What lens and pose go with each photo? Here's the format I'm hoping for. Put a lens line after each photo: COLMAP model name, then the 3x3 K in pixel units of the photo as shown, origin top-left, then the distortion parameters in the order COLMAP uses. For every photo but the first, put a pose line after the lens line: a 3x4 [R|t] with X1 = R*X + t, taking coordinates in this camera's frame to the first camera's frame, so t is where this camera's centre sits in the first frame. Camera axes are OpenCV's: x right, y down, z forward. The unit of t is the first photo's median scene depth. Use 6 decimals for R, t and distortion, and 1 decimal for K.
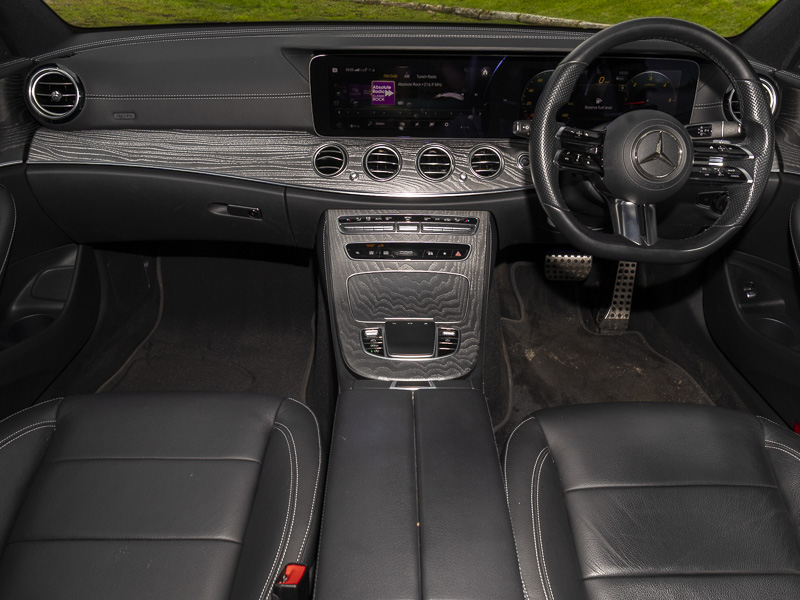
lens RADIAL K [[618.0, 0, 400.6], [0, 618.0, 296.8], [0, 0, 1]] dist [-0.027796, 0.001249]
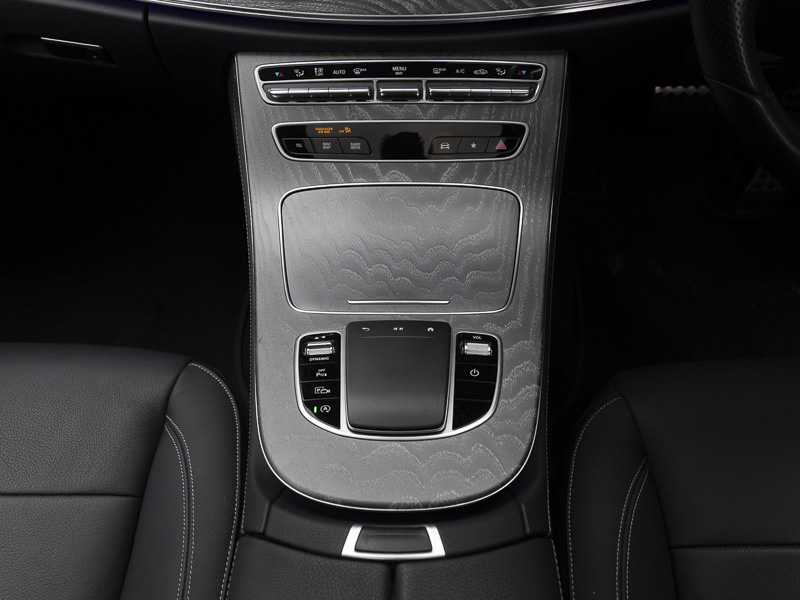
lens RADIAL K [[801.3, 0, 398.2], [0, 801.3, 299.7], [0, 0, 1]] dist [0.033795, 0.000000]
pose [[0.999725, -0.000722, -0.023429, 0.025468], [0.007309, 0.959295, 0.282313, -0.131465], [0.022271, -0.282407, 0.959036, 0.337808]]
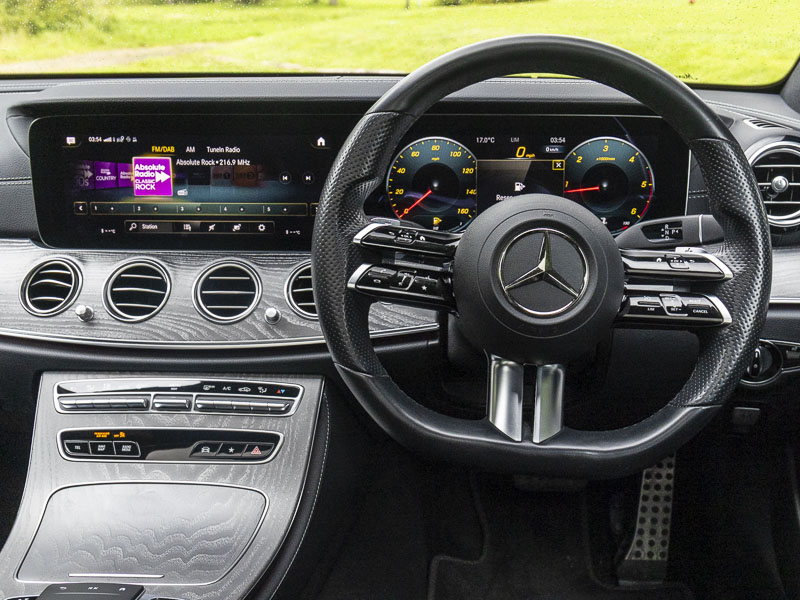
lens RADIAL K [[905.7, 0, 404.2], [0, 905.7, 300.8], [0, 0, 1]] dist [0.002468, 0.000000]
pose [[0.998390, 0.002435, -0.056668, 0.267897], [-0.014168, 0.978115, -0.207582, -0.033975], [0.054922, 0.208050, 0.976575, 0.181197]]
